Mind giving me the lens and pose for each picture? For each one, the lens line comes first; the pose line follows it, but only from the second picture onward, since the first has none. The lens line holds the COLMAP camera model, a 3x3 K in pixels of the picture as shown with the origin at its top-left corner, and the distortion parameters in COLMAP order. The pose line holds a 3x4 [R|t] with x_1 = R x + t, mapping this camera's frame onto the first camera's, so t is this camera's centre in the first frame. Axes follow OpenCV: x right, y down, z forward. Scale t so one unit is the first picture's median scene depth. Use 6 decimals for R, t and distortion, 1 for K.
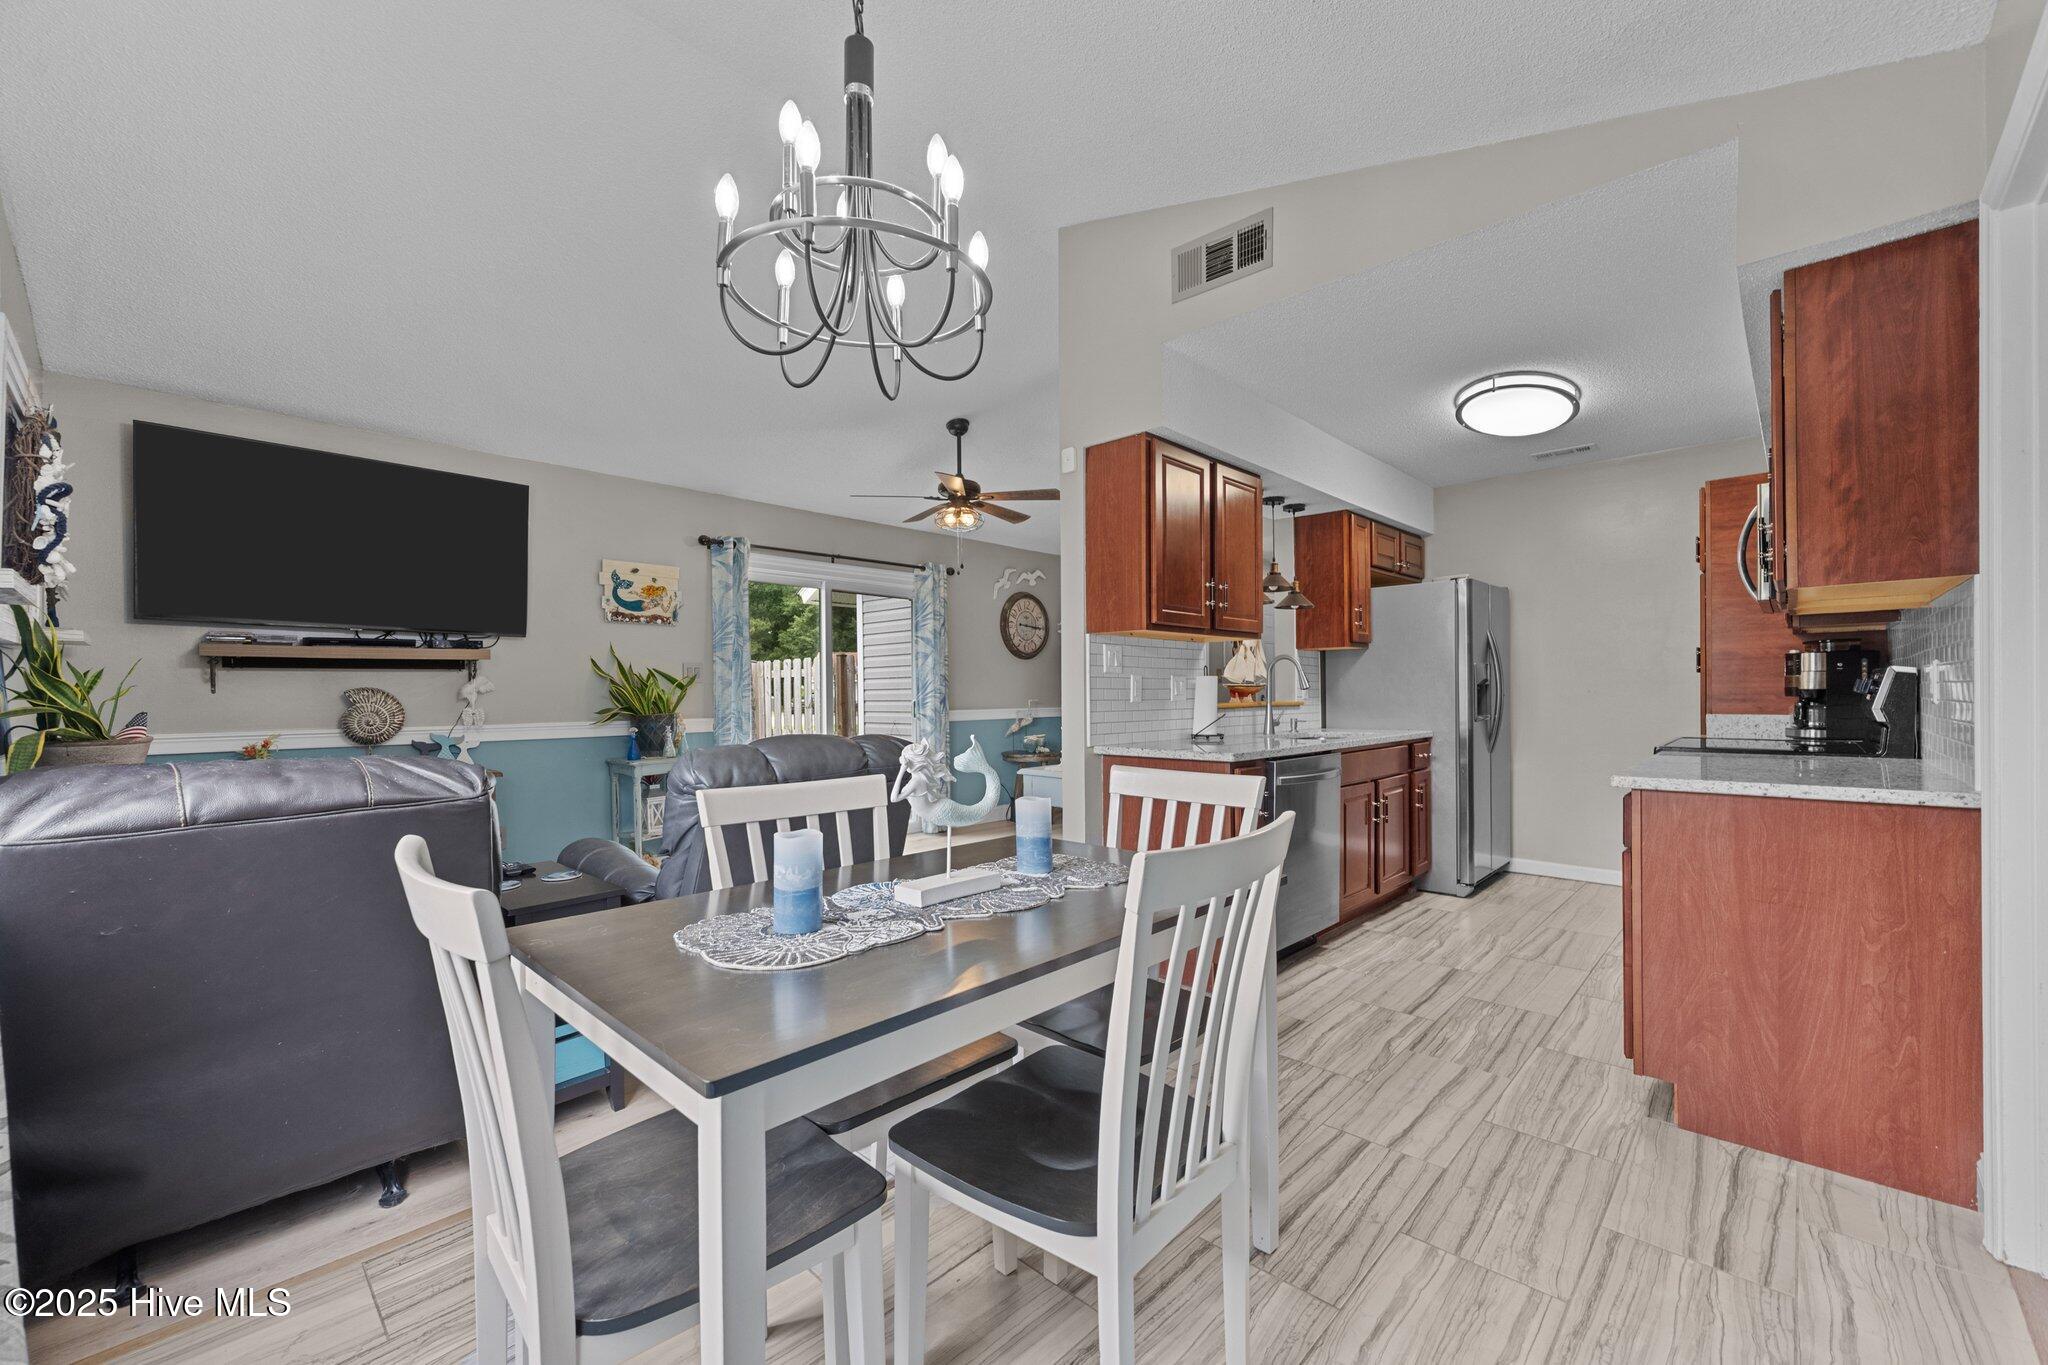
lens RADIAL K [[811.9, 0, 1026.1], [0, 811.9, 698.2], [0, 0, 1]] dist [0.001977, -0.000160]
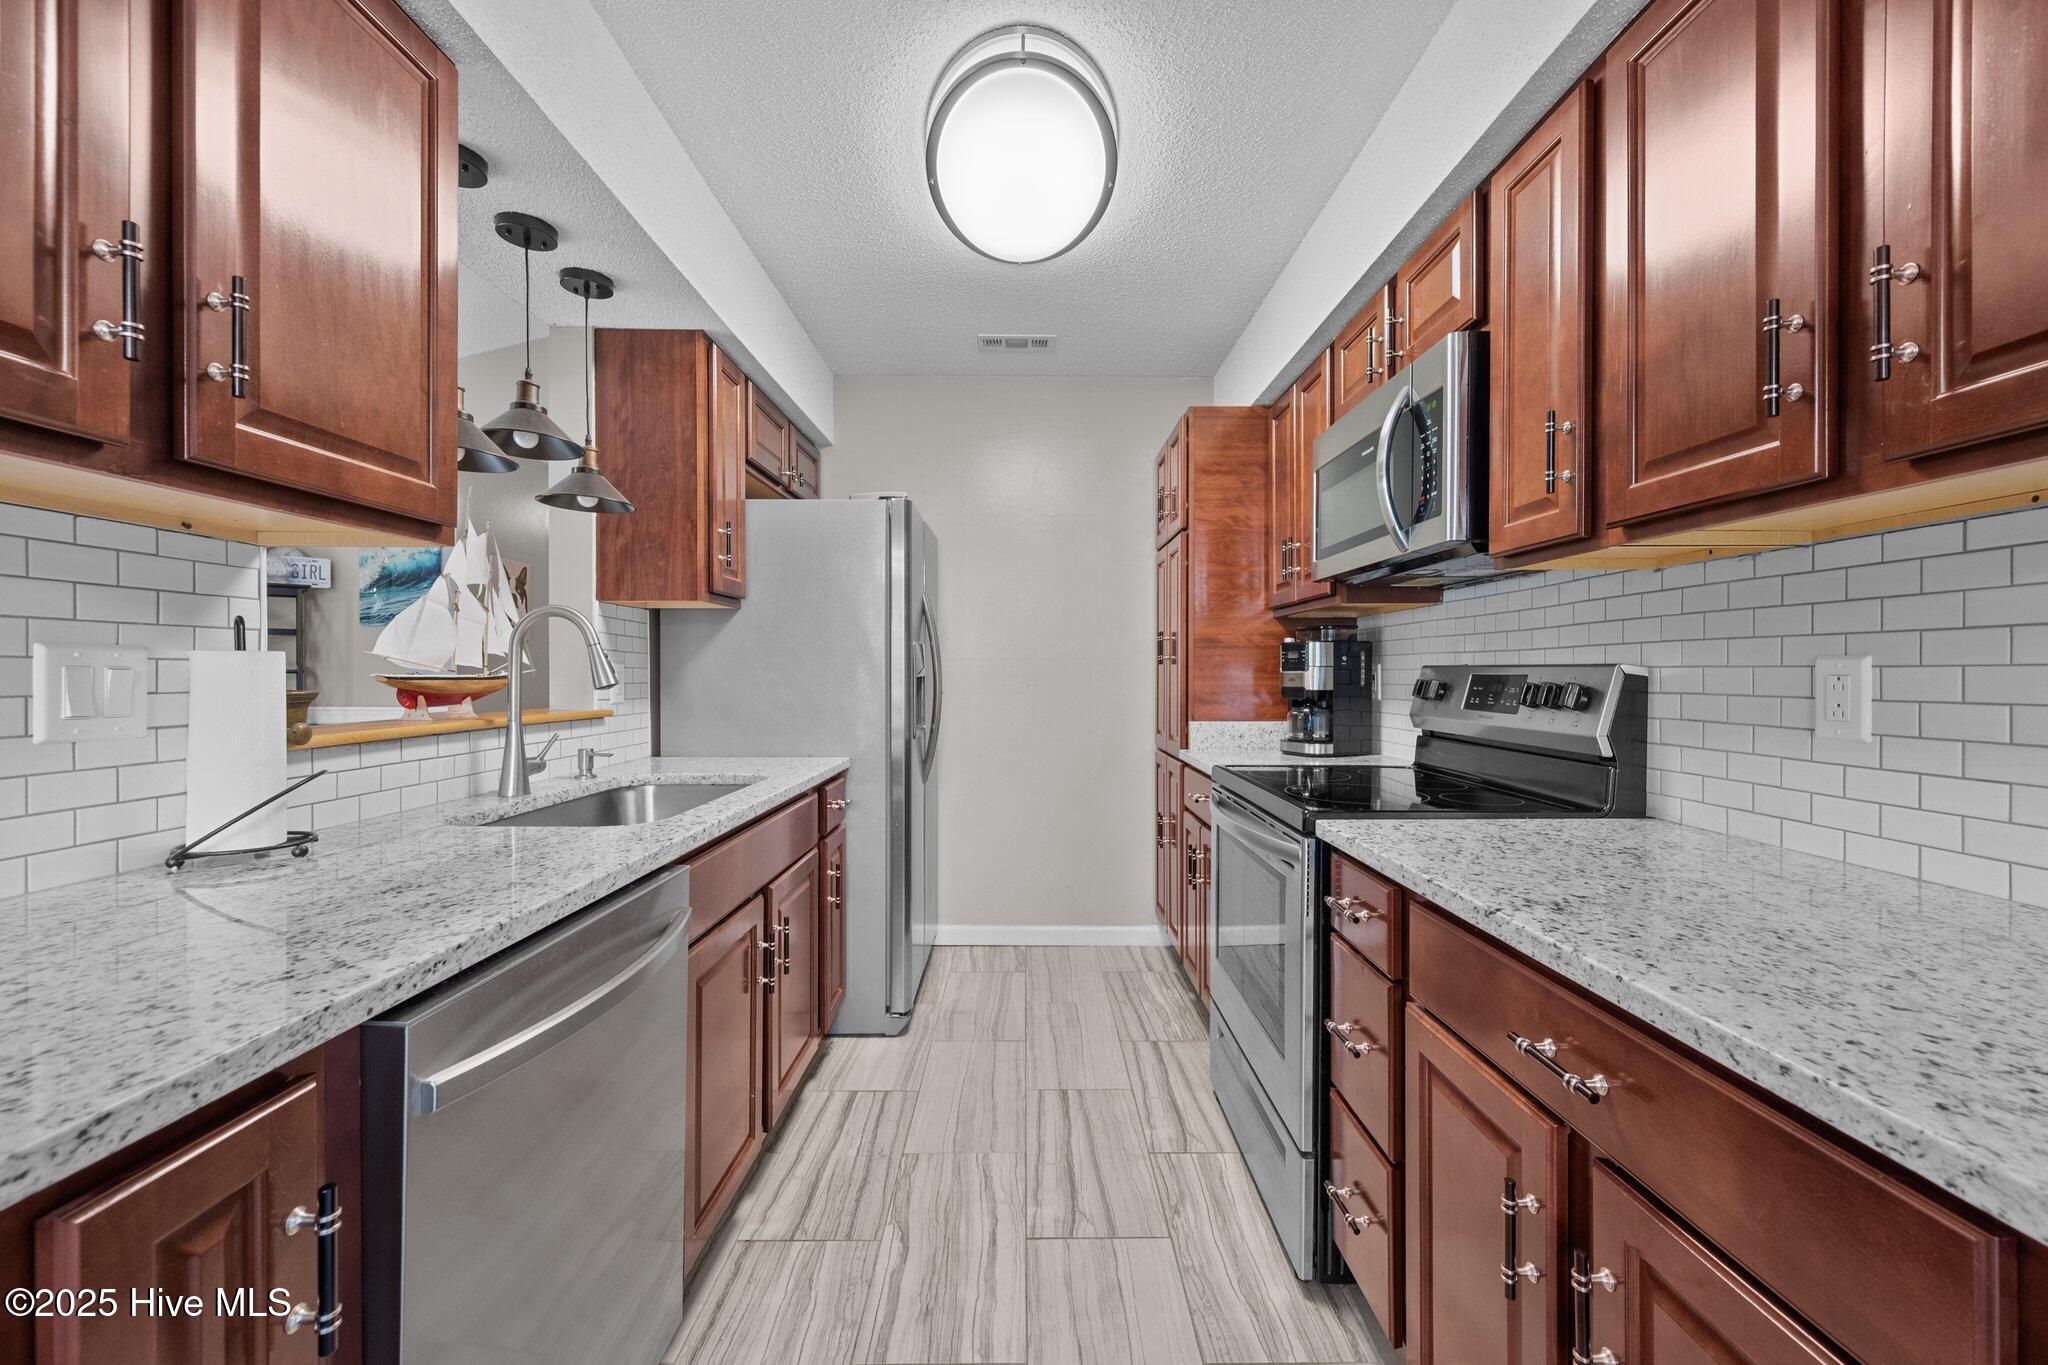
lens RADIAL K [[811.9, 0, 1035.8], [0, 811.9, 675.2], [0, 0, 1]] dist [0.001977, -0.000160]
pose [[0.715884, 0.007321, 0.698181, 0.189517], [-0.003534, 0.999970, -0.006862, -0.014388], [-0.698210, 0.002446, 0.715889, 0.489197]]
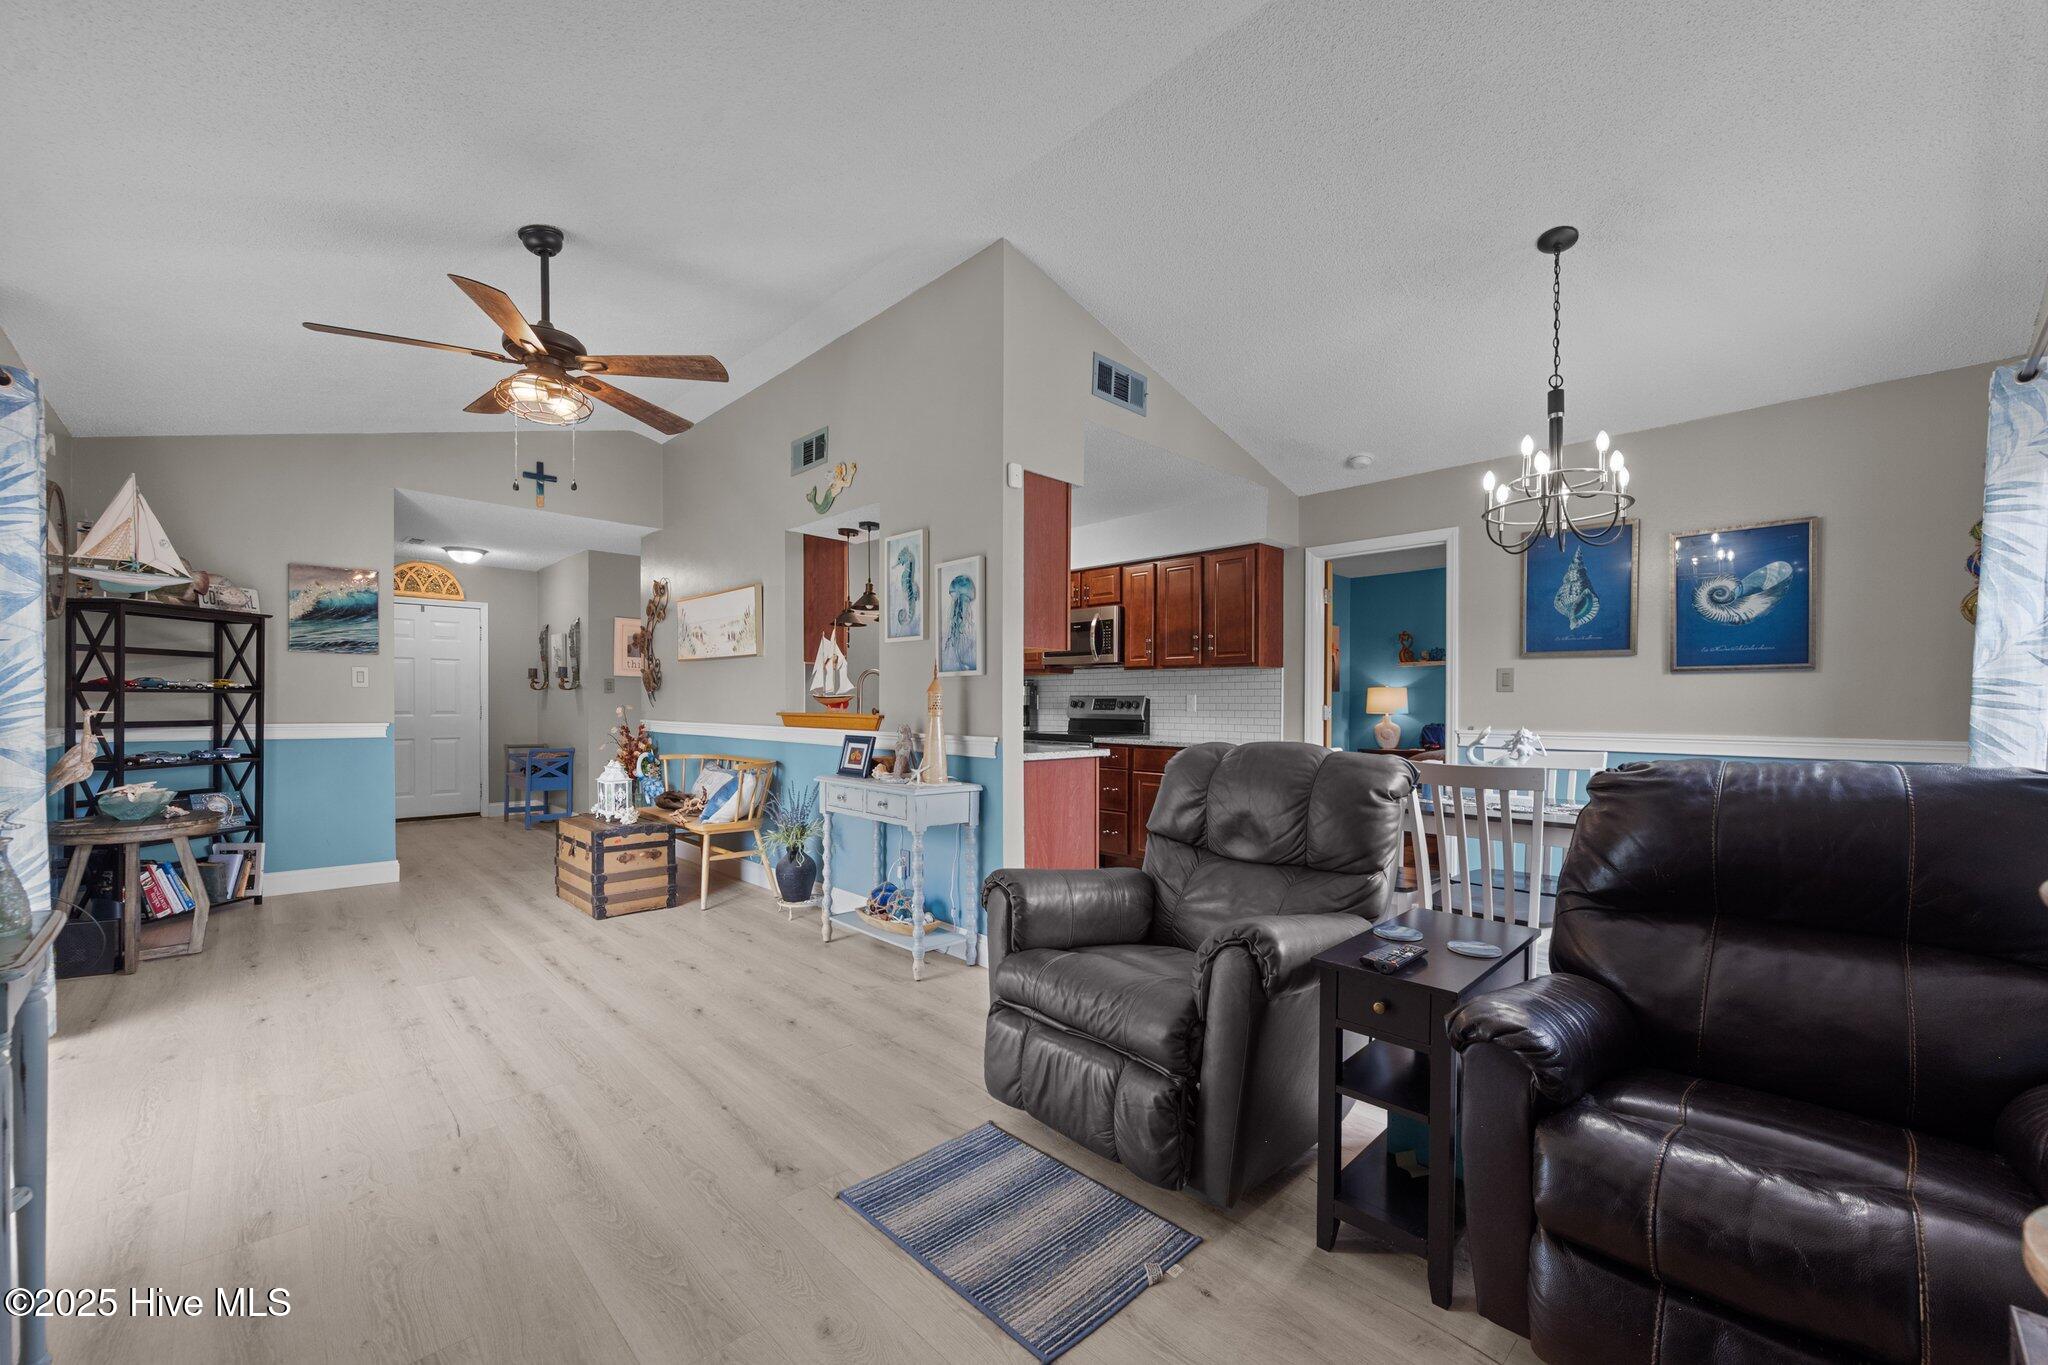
lens RADIAL K [[811.9, 0, 1026.1], [0, 811.9, 711.6], [0, 0, 1]] dist [0.001977, -0.000160]
pose [[0.039115, -0.000378, 0.999235, -0.721838], [0.000923, 1.000000, 0.000342, 0.003098], [-0.999234, 0.000908, 0.039116, 0.702935]]
